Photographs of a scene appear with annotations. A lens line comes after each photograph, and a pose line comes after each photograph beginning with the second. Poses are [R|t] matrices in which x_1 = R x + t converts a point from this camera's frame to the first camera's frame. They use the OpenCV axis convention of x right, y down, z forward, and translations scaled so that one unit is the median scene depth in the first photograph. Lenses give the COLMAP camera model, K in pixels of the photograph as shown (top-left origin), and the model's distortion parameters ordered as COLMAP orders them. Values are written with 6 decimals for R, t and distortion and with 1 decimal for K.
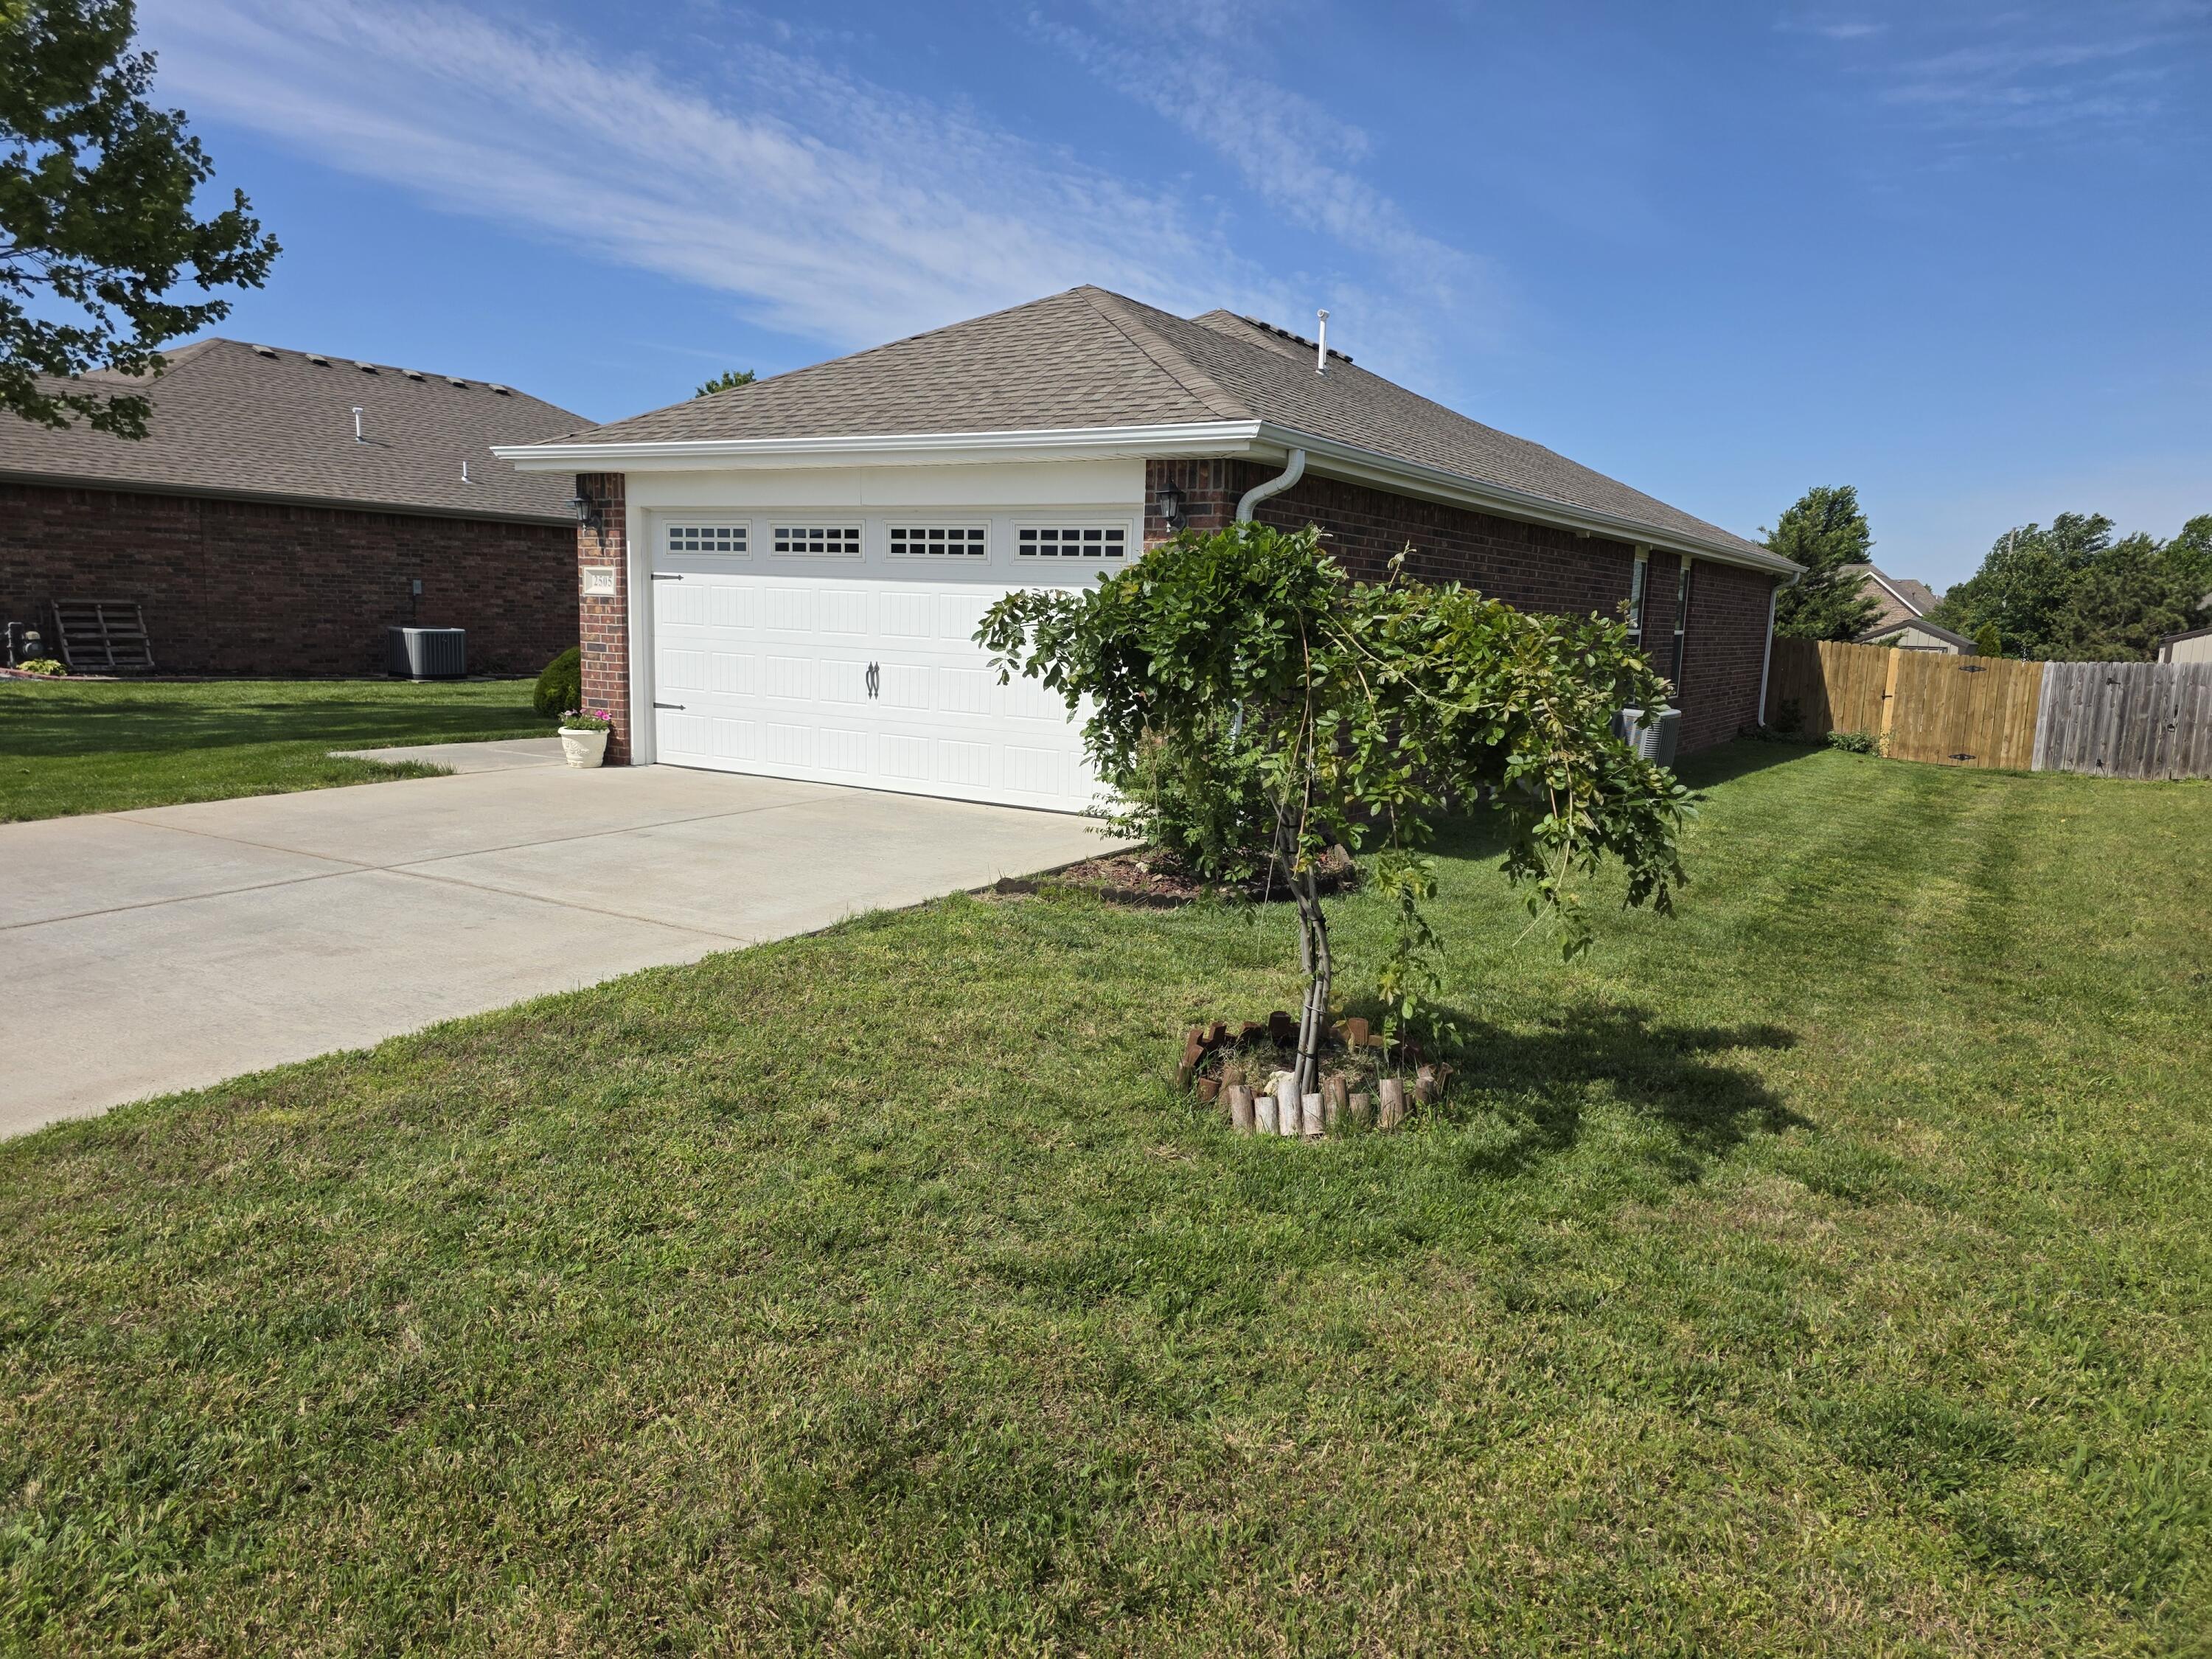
lens RADIAL K [[1493.5, 0, 1106.0], [0, 1493.5, 829.5], [0, 0, 1]] dist [0.043402, -0.031869]
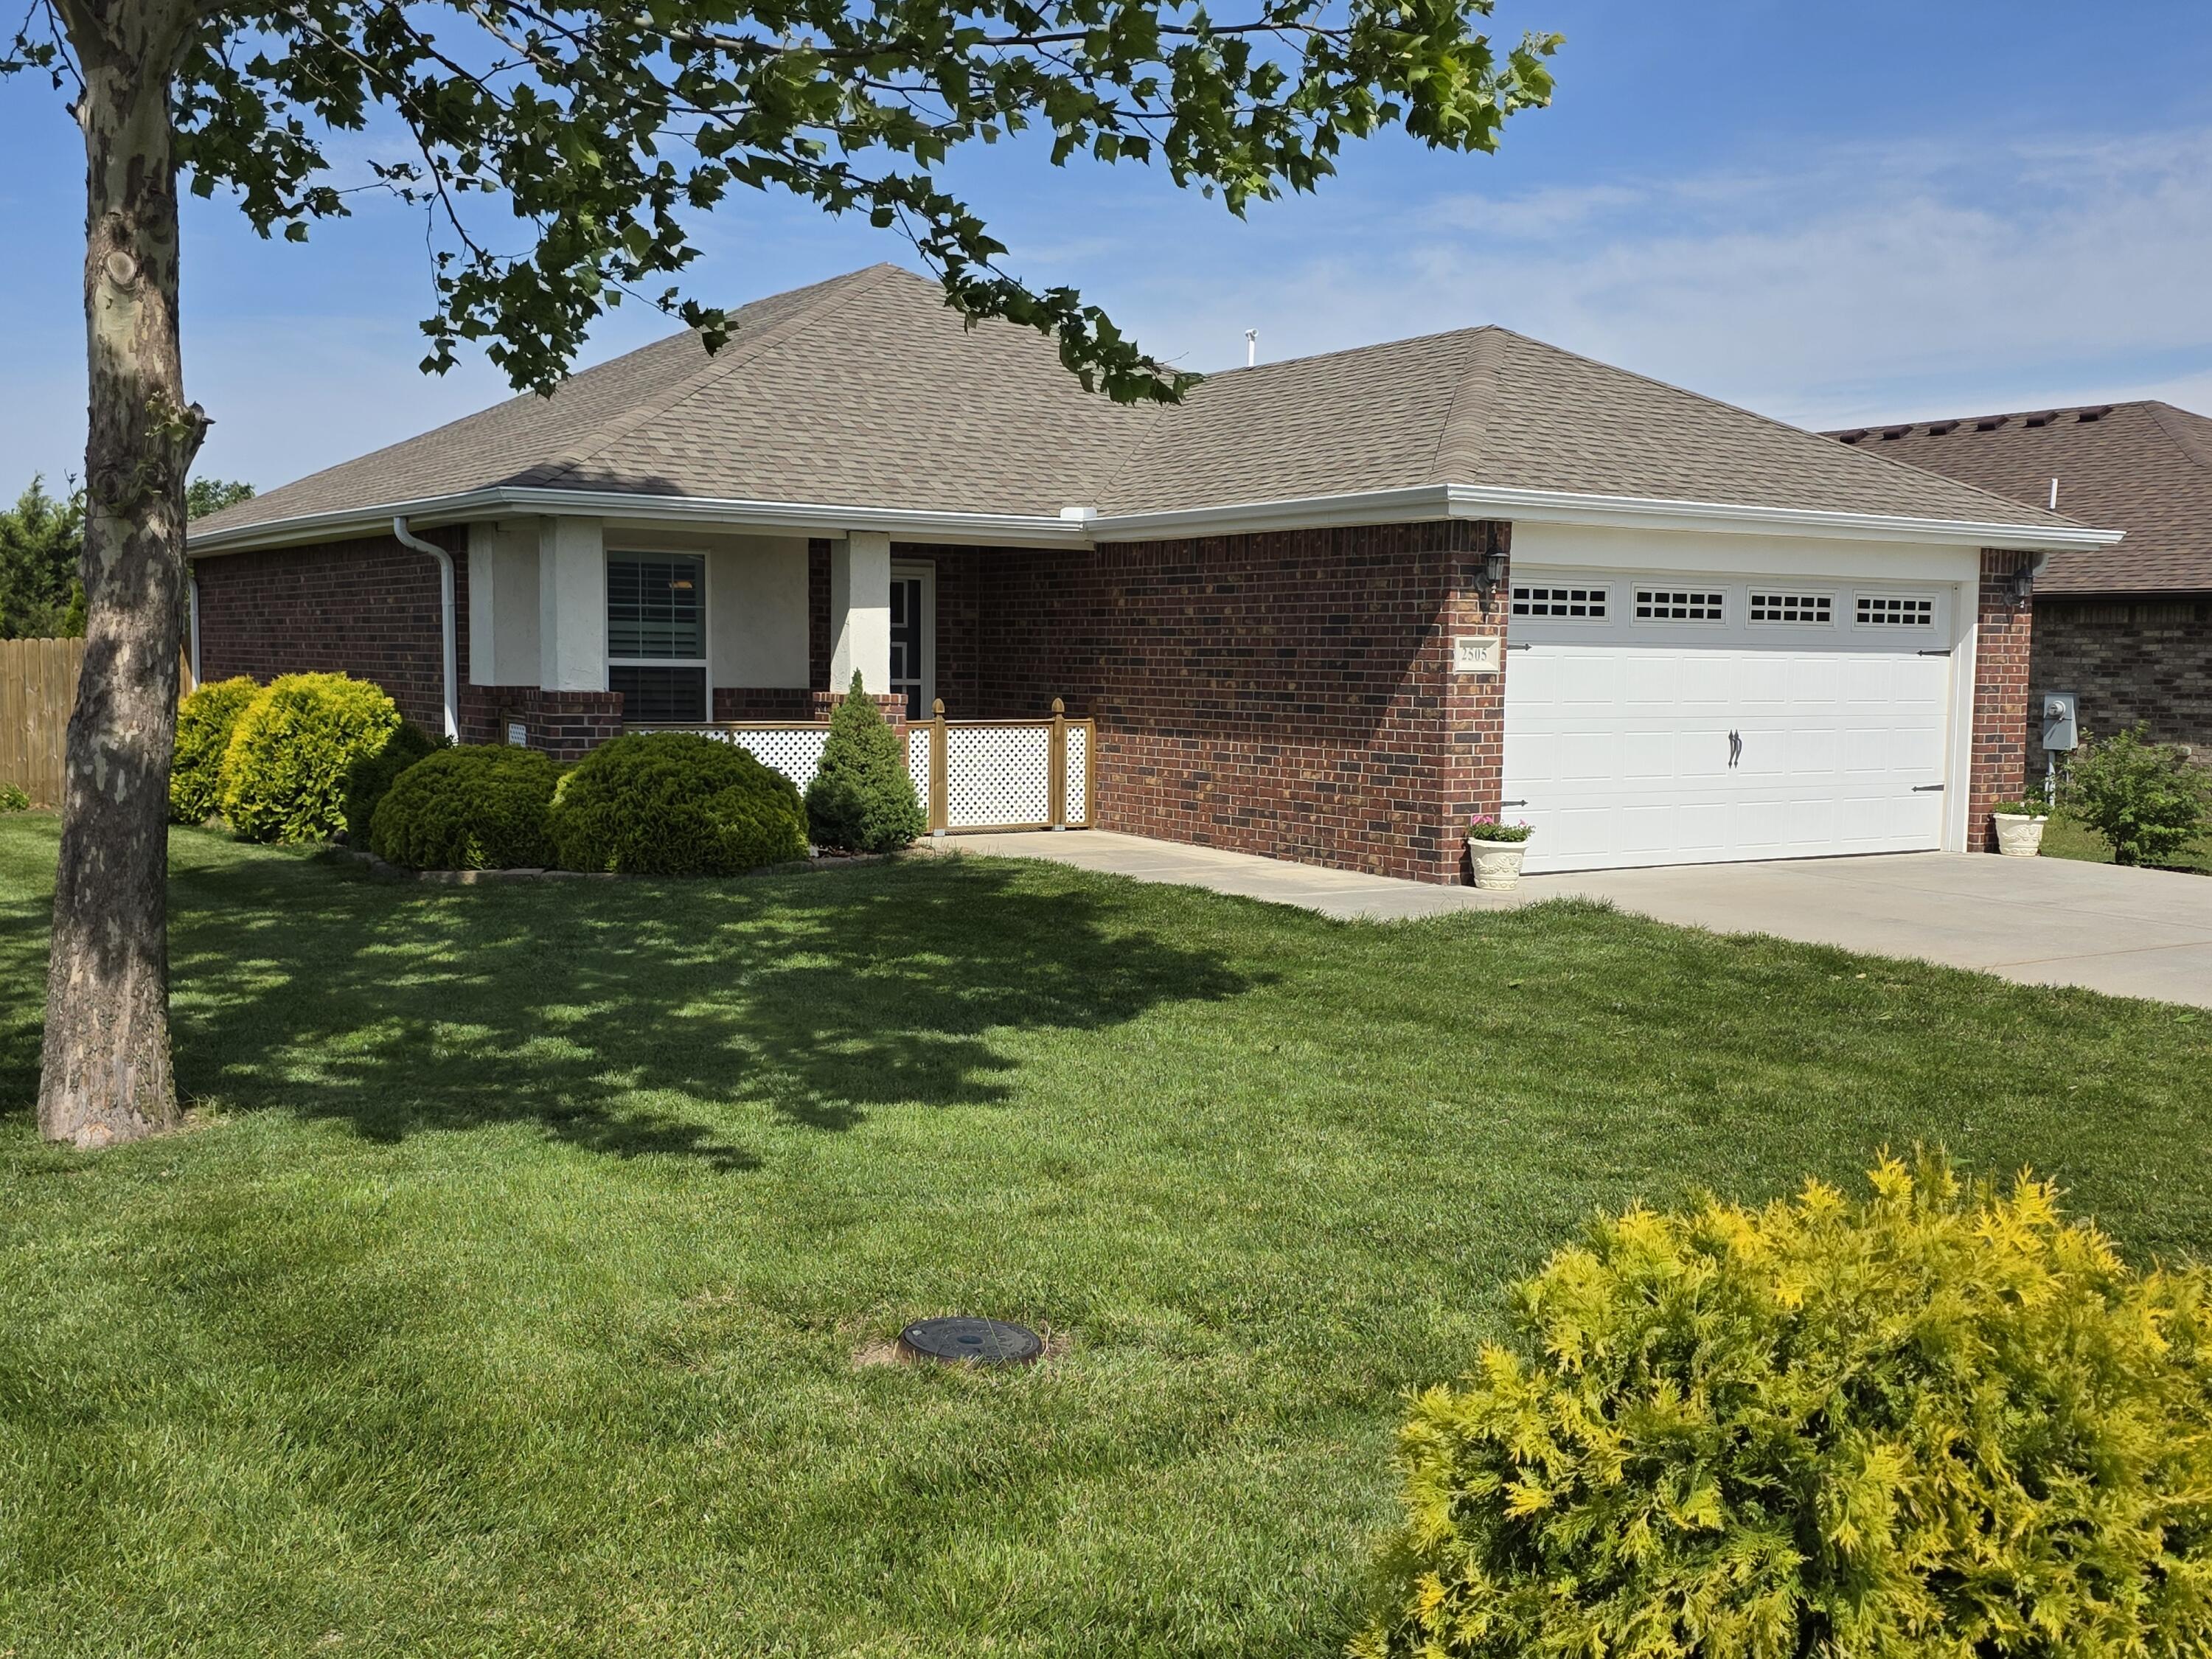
lens RADIAL K [[2182.9, 0, 1105.1], [0, 2182.9, 883.8], [0, 0, 1]] dist [0.000251, -0.161452]
pose [[0.409708, -0.118515, 0.904485, -1.509437], [0.151074, 0.986648, 0.060848, -0.148975], [-0.899620, 0.111714, 0.422142, 0.720362]]
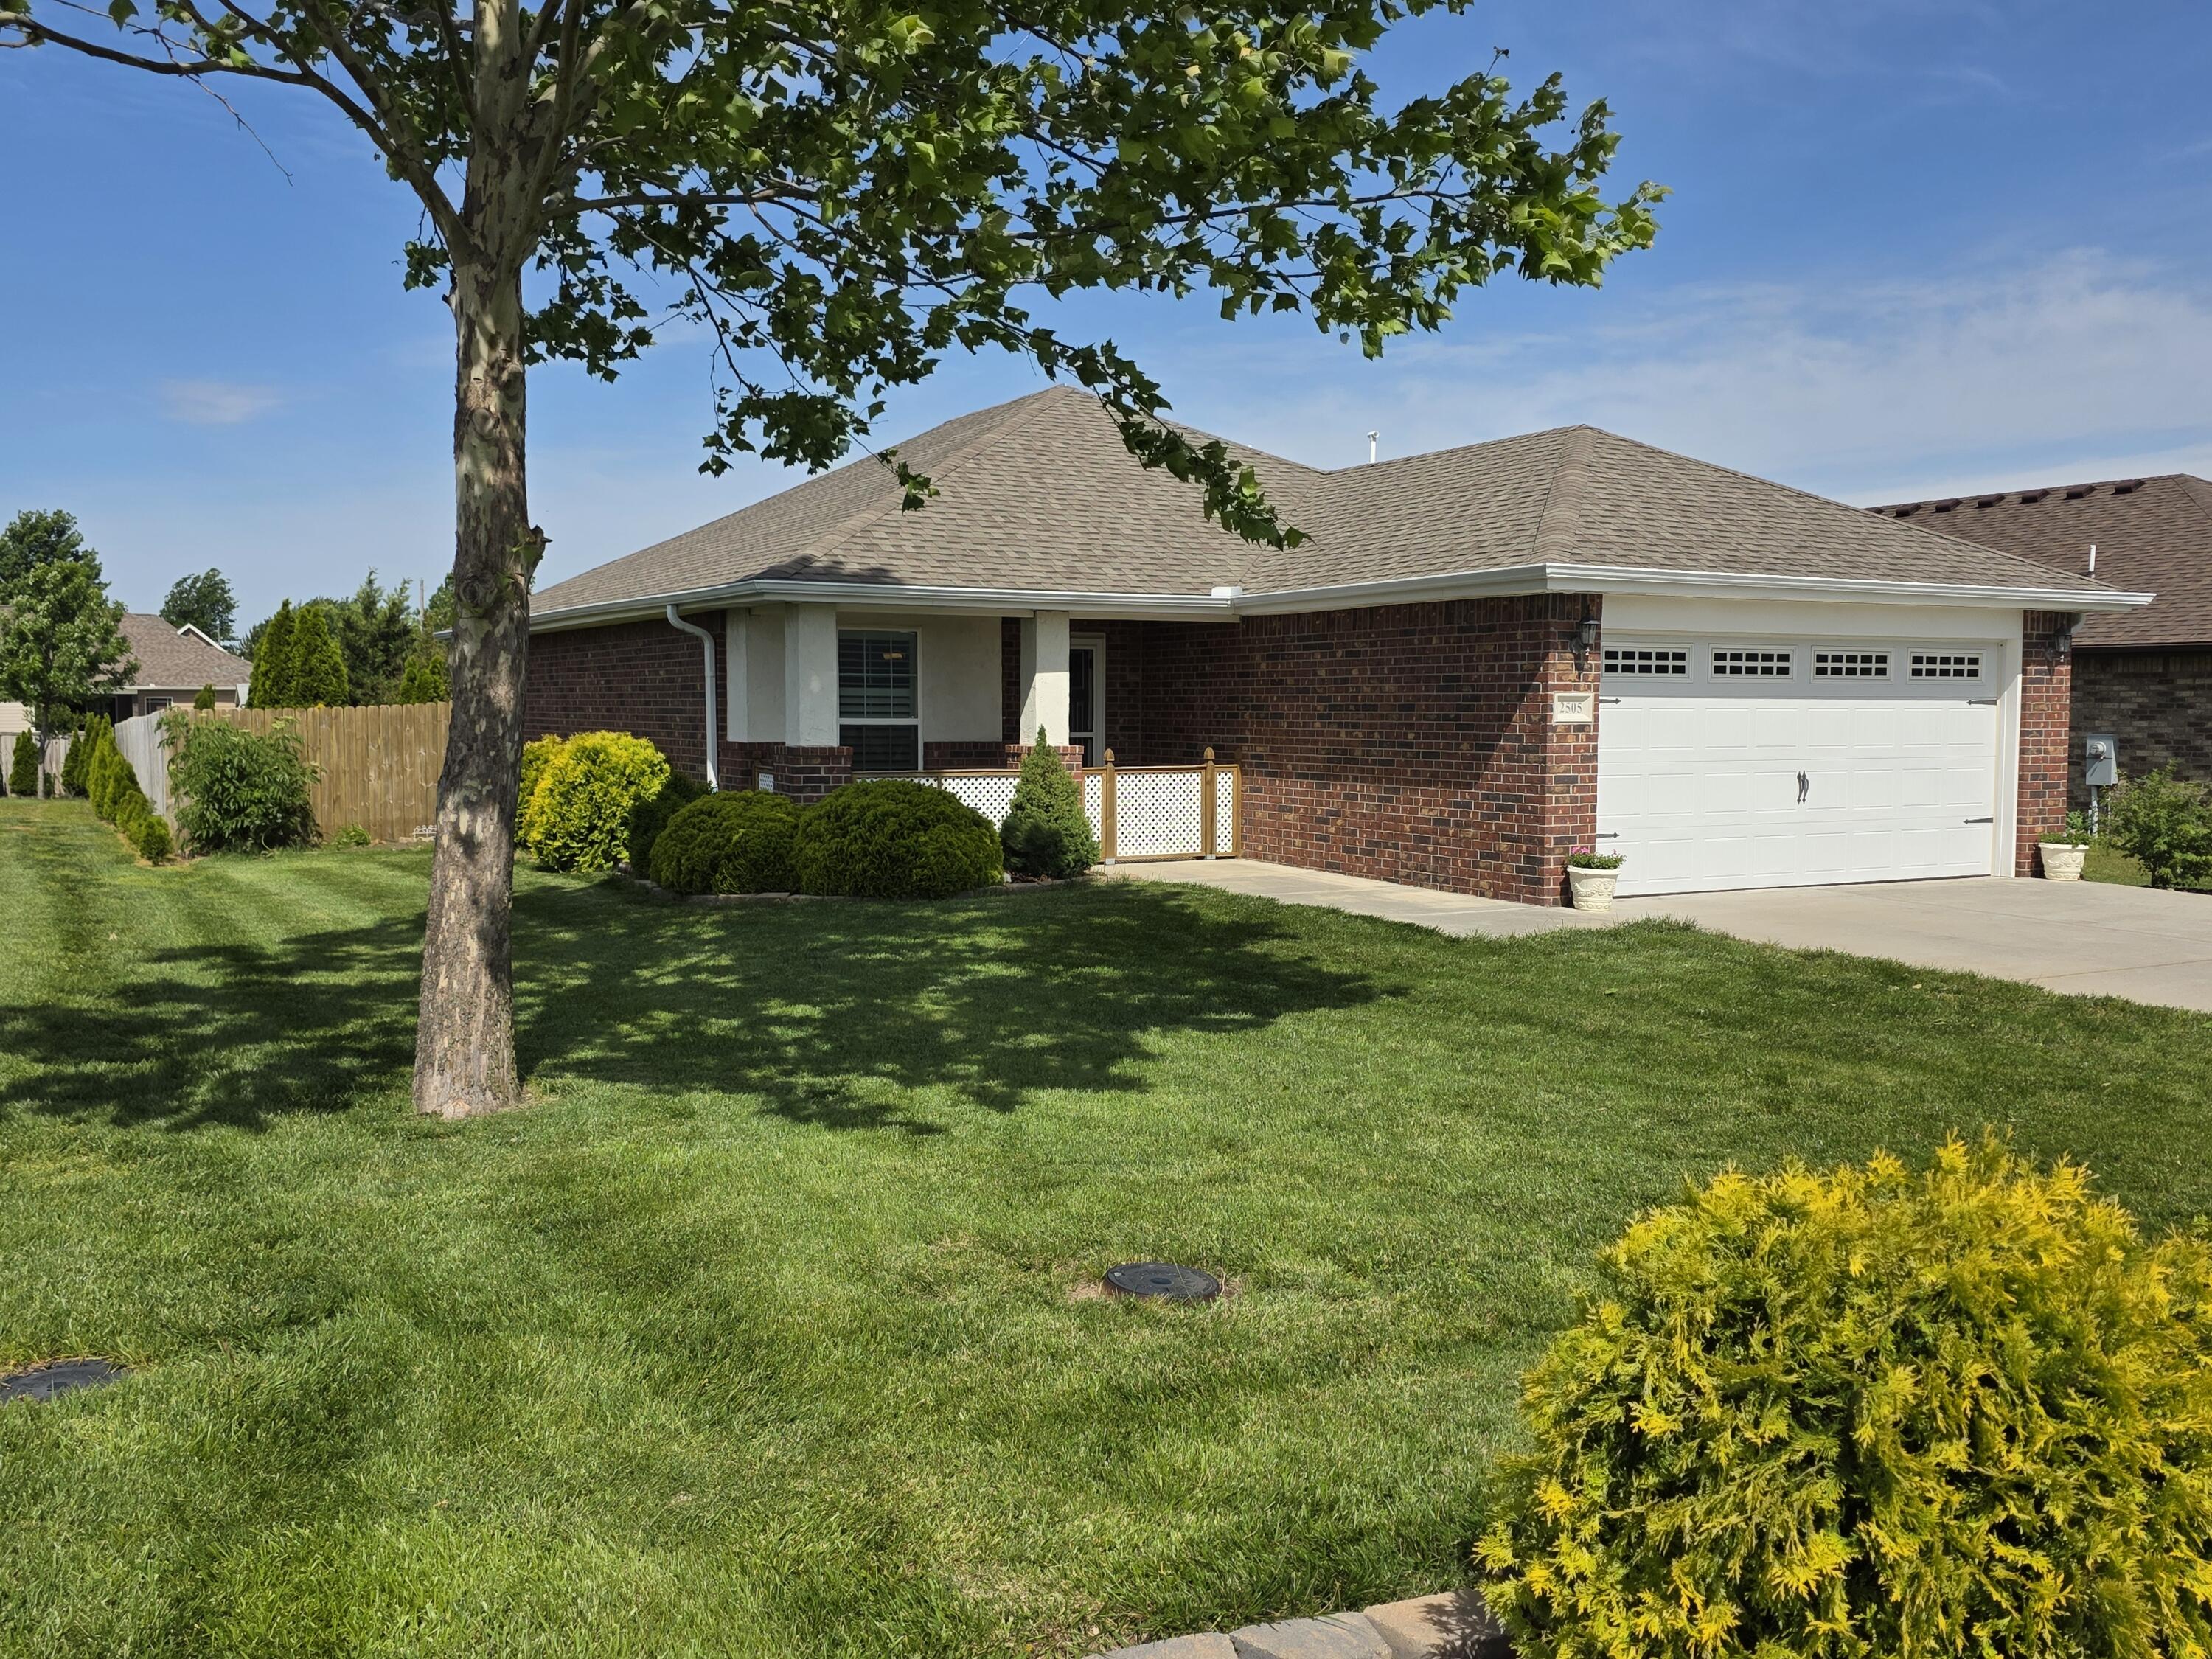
lens RADIAL K [[1857.0, 0, 1068.8], [0, 1857.0, 829.5], [0, 0, 1]] dist [0.009218, -0.094513]
pose [[0.495274, -0.083631, 0.864702, -1.518718], [0.156268, 0.987696, 0.006021, -0.150326], [-0.854566, 0.132144, 0.502249, 0.718111]]
